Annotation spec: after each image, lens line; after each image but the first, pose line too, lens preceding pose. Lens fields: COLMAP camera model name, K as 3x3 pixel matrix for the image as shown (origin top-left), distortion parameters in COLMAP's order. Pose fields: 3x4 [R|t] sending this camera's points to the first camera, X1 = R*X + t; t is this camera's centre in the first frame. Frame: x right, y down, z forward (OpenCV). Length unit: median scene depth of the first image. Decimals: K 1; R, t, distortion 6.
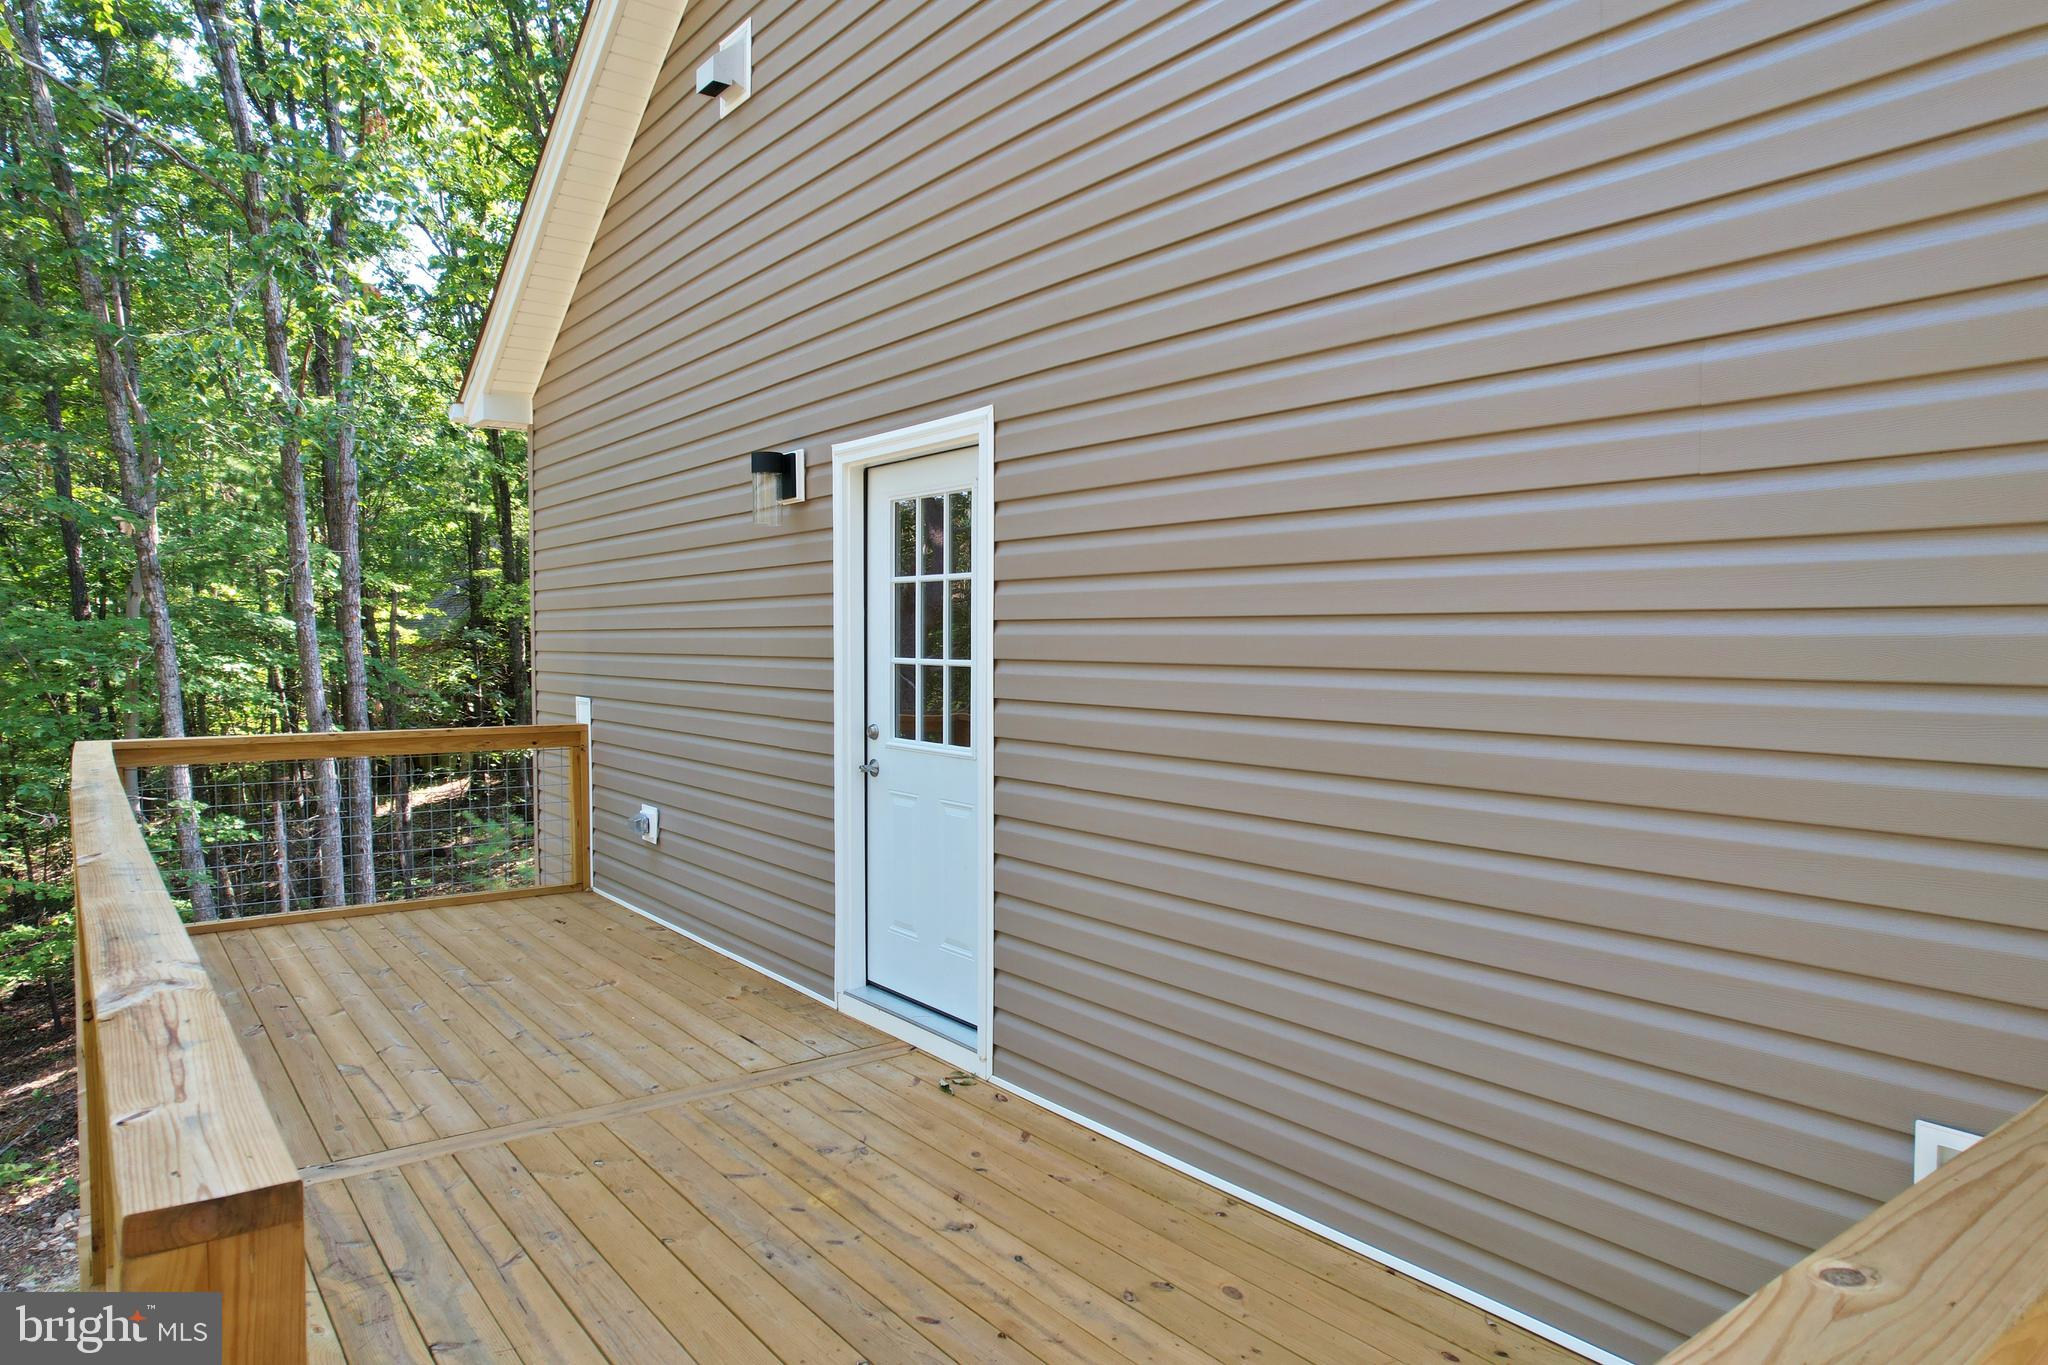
lens RADIAL K [[1306.5, 0, 1033.3], [0, 1306.5, 694.0], [0, 0, 1]] dist [-0.077525, 0.072172]
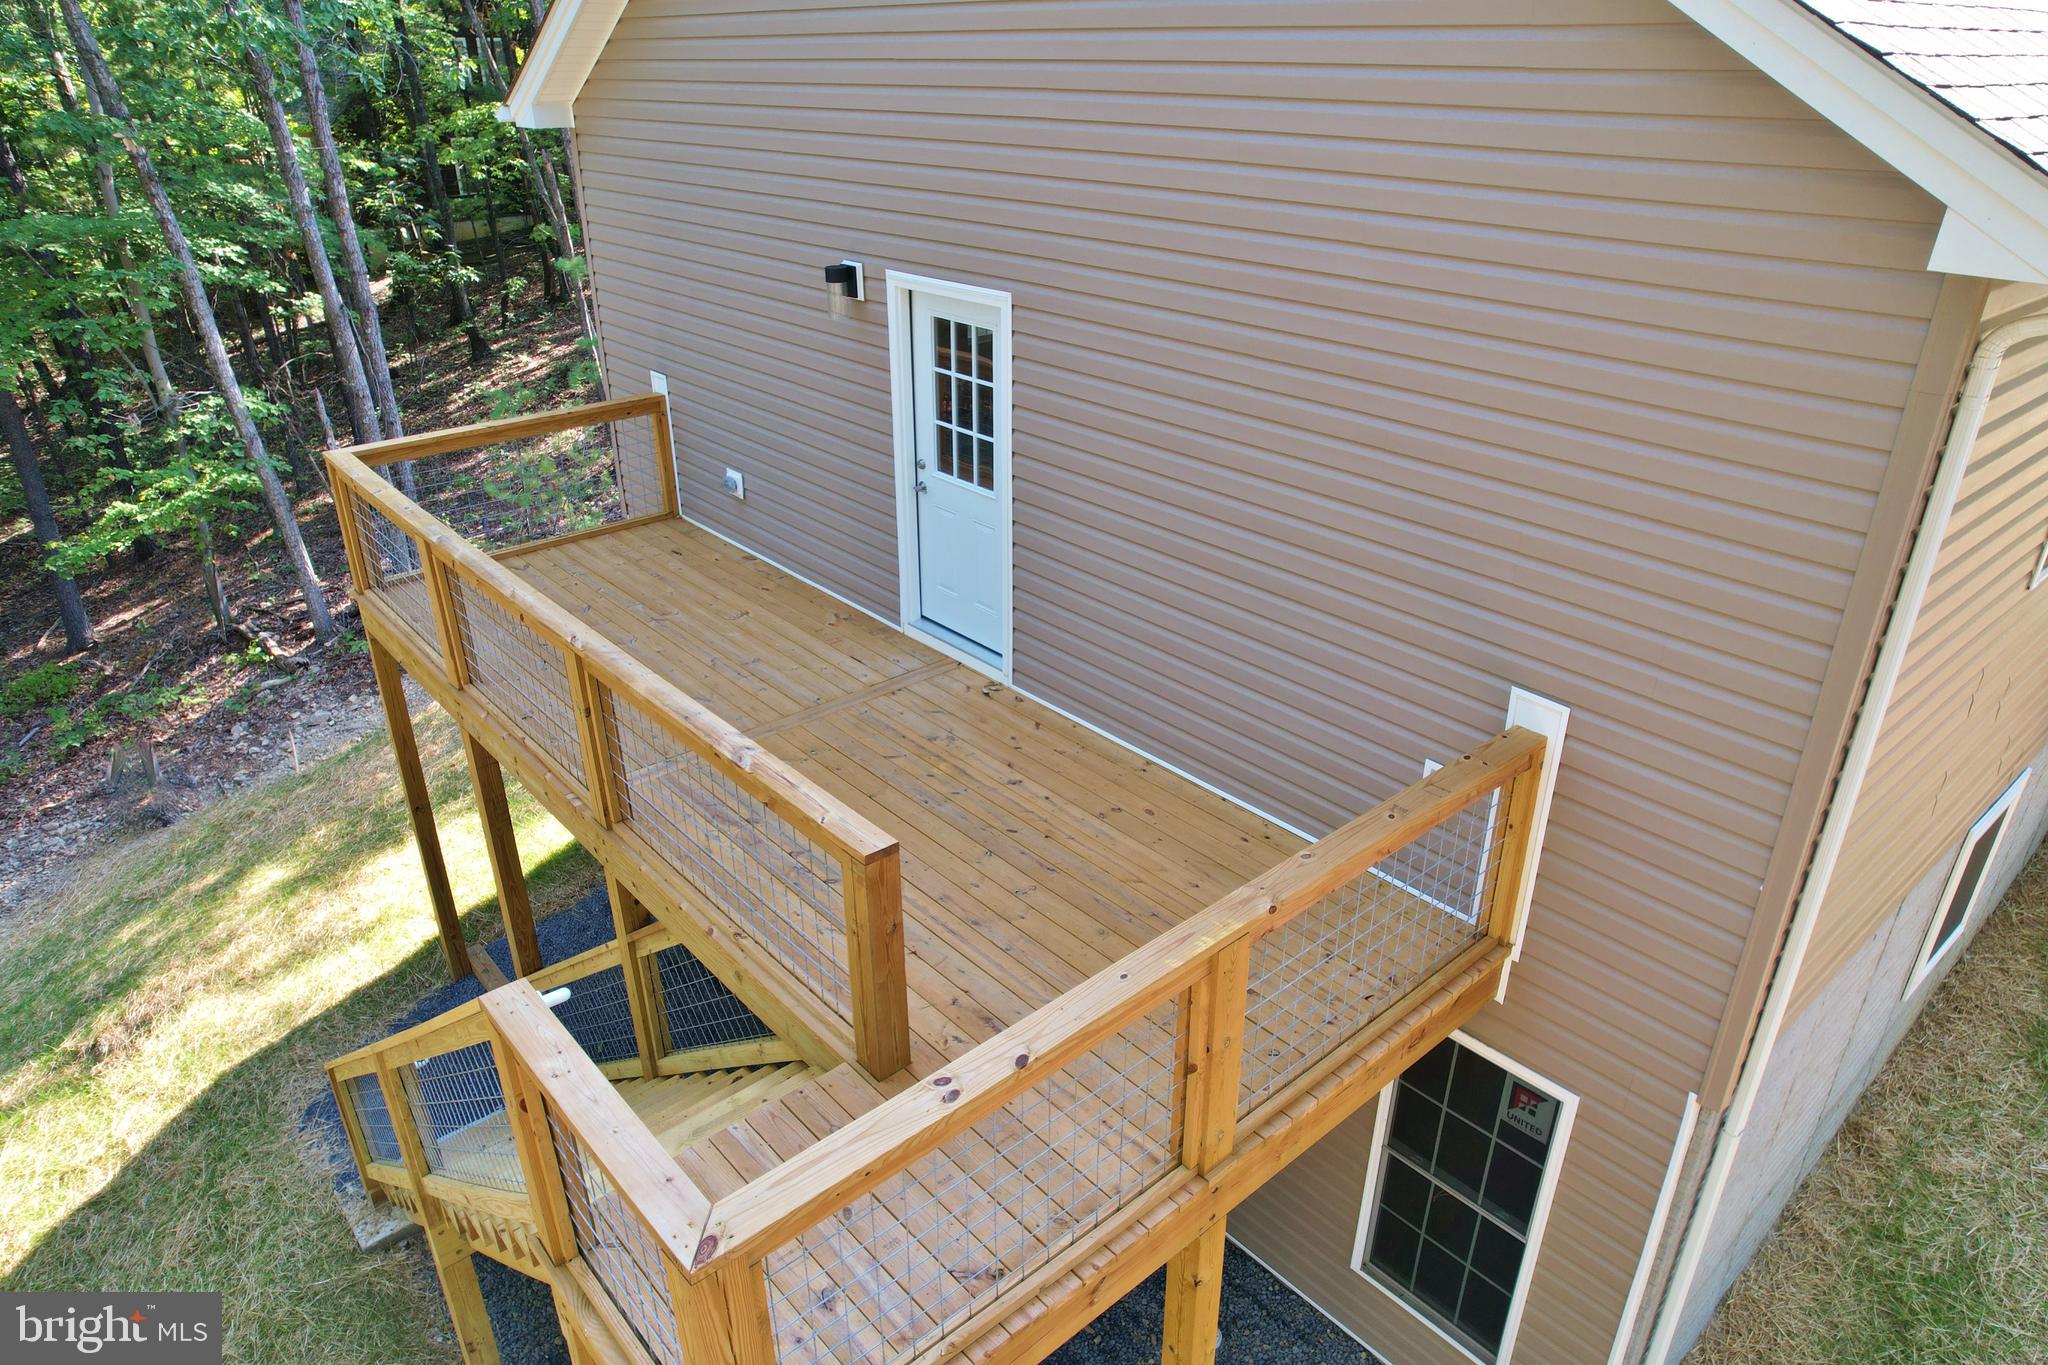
lens RADIAL K [[1306.5, 0, 1033.3], [0, 1306.5, 694.0], [0, 0, 1]] dist [-0.077525, 0.072172]
pose [[0.997335, -0.031909, 0.065607, -0.109531], [0.002435, 0.913339, 0.407193, -0.376843], [-0.072915, -0.405948, 0.910983, -0.556919]]
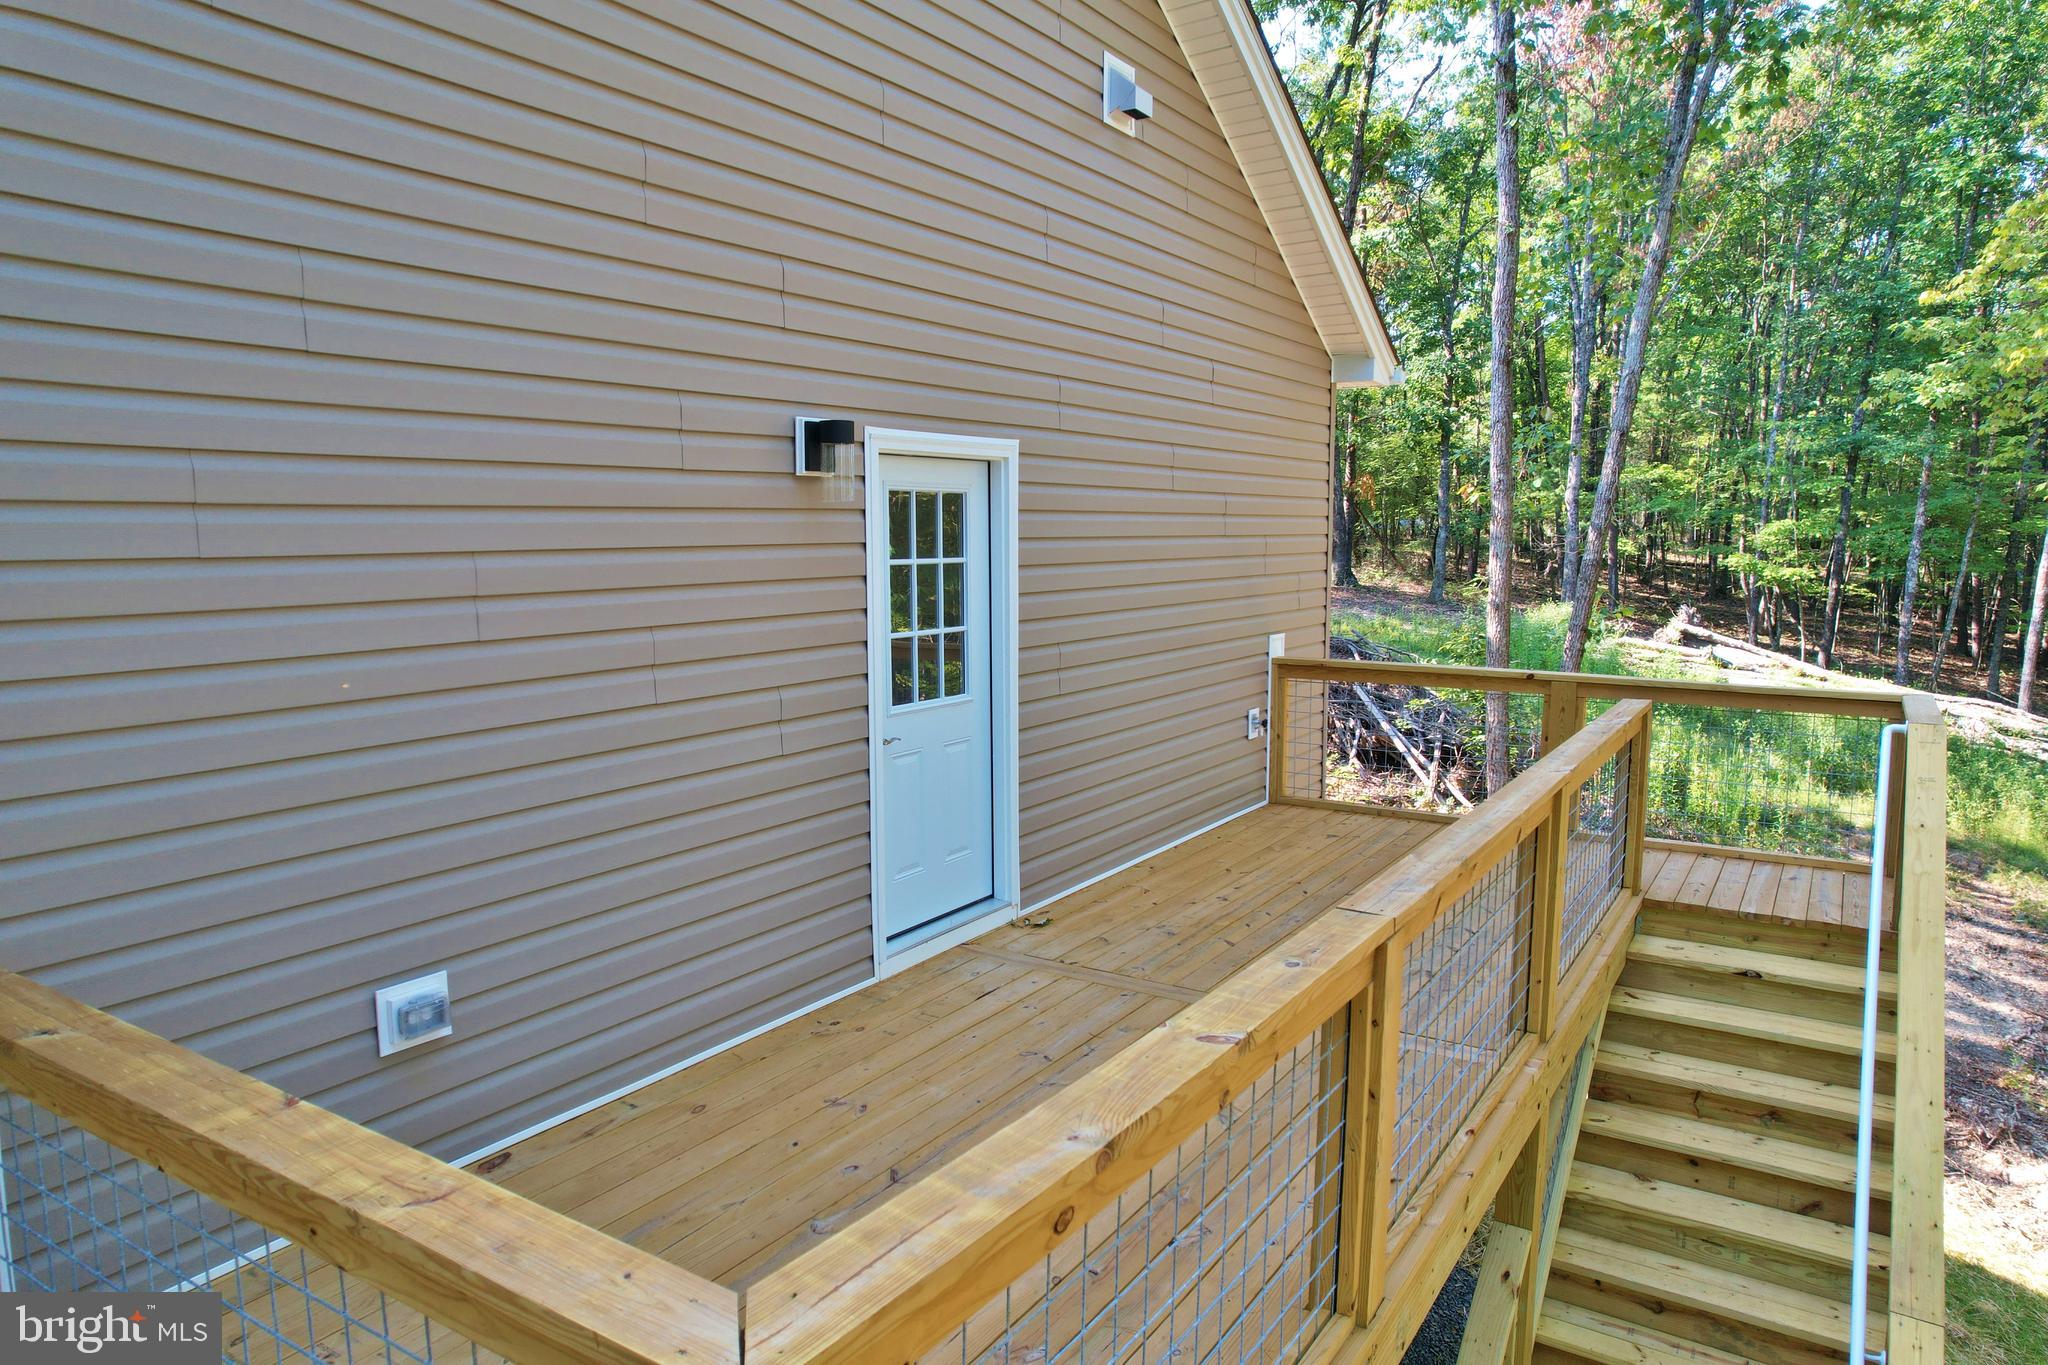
lens RADIAL K [[1306.5, 0, 1033.3], [0, 1306.5, 694.0], [0, 0, 1]] dist [-0.077525, 0.072172]
pose [[-0.346269, -0.122864, 0.930055, -1.240426], [0.039176, 0.988628, 0.145187, -0.140018], [-0.937317, 0.086710, -0.337518, 1.339923]]
